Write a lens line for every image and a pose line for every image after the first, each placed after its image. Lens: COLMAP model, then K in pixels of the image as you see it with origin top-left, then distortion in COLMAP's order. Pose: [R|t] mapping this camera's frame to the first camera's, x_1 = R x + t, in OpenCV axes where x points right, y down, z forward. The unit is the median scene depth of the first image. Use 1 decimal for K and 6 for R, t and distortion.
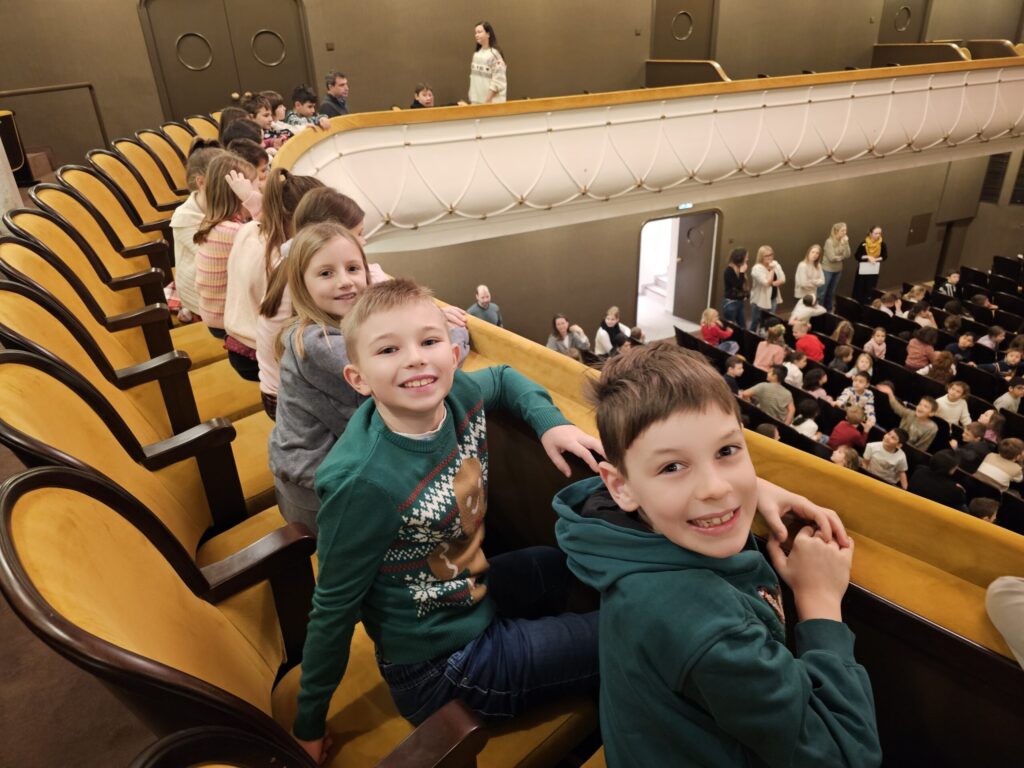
lens RADIAL K [[686.5, 0, 512.0], [0, 686.5, 384.0], [0, 0, 1]] dist [0.003465, -0.011047]
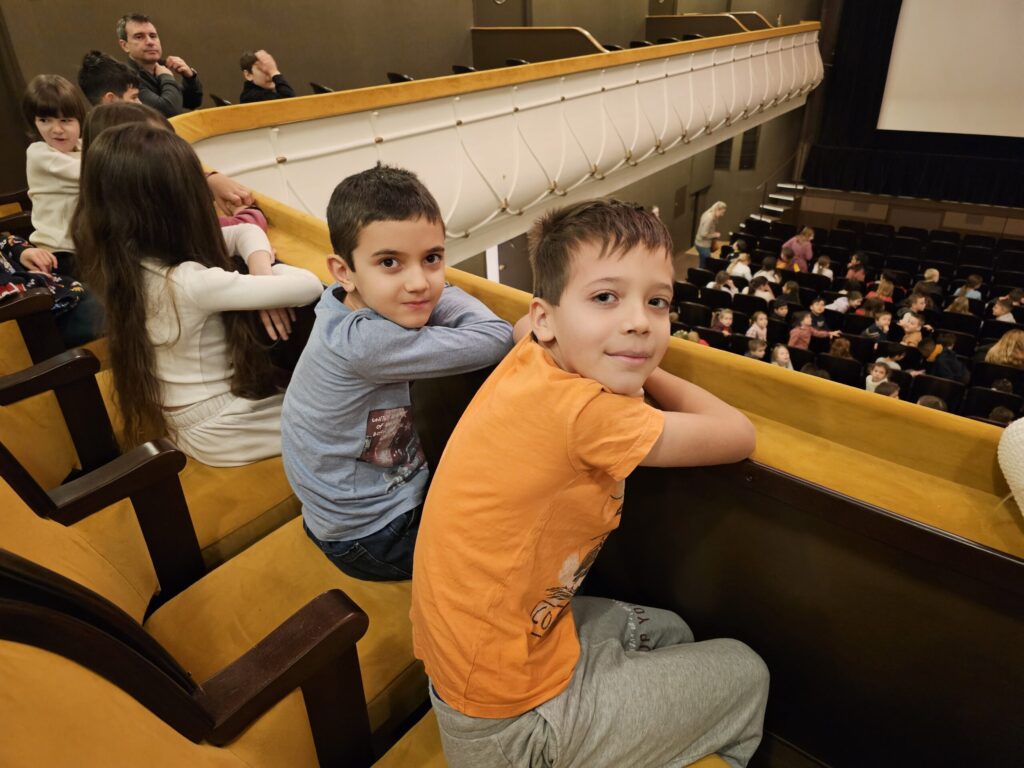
lens RADIAL K [[683.5, 0, 505.8], [0, 683.5, 370.6], [0, 0, 1]] dist [-0.001739, 0.001545]
pose [[0.852568, -0.225080, 0.471664, -0.234673], [0.226801, 0.972438, 0.054093, -0.133762], [-0.470839, 0.060855, 0.880118, 0.338297]]
